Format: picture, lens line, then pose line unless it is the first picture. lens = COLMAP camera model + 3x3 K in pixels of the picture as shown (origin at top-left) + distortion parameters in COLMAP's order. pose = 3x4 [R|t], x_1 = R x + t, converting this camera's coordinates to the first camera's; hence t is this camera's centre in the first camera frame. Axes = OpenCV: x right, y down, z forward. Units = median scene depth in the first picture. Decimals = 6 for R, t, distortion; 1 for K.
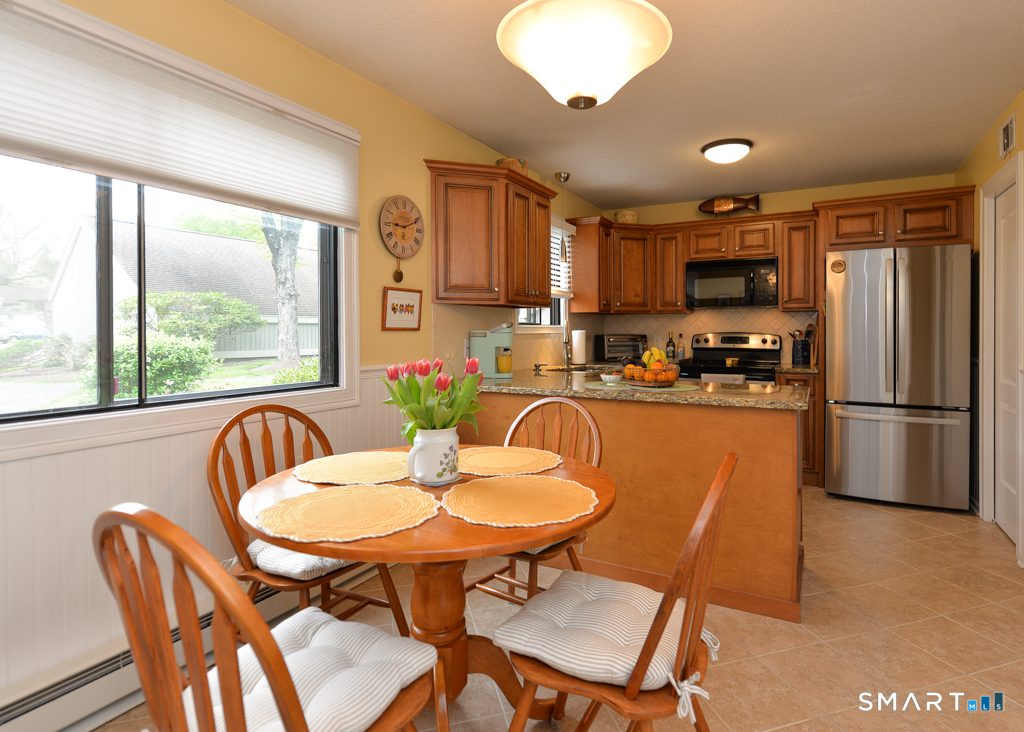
lens RADIAL K [[538.3, 0, 521.6], [0, 538.3, 329.3], [0, 0, 1]] dist [0.005366, -0.000981]
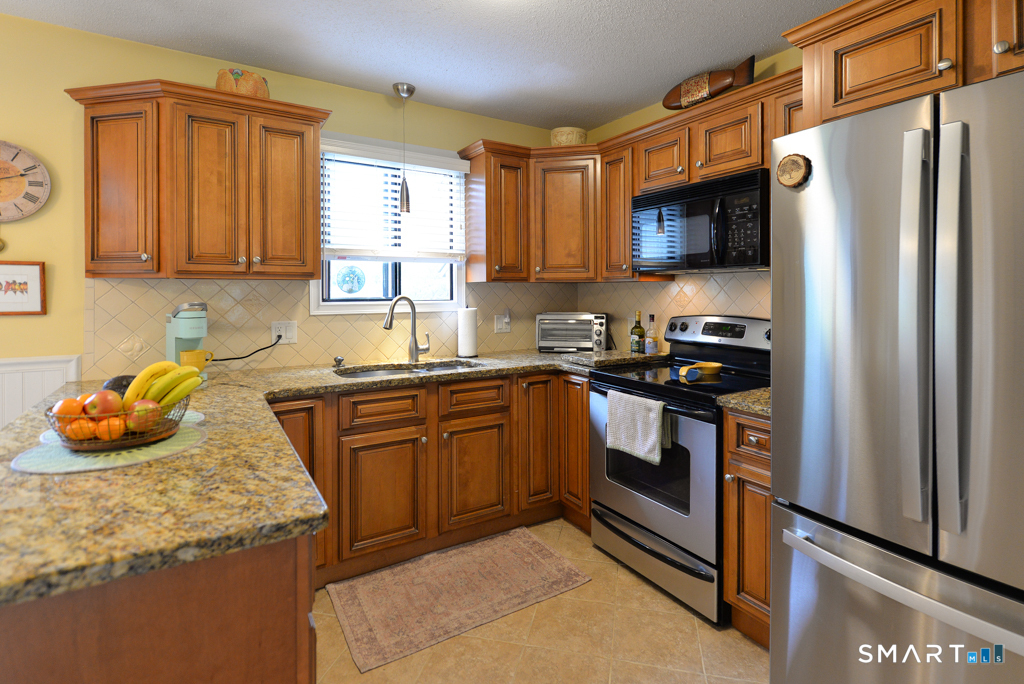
lens RADIAL K [[487.0, 0, 524.6], [0, 487.0, 295.9], [0, 0, 1]] dist [-0.002502, -0.000147]
pose [[0.869757, 0.009224, -0.493394, 0.762058], [-0.001785, 0.999878, 0.015547, -0.037311], [0.493477, -0.012641, 0.869667, 0.755567]]
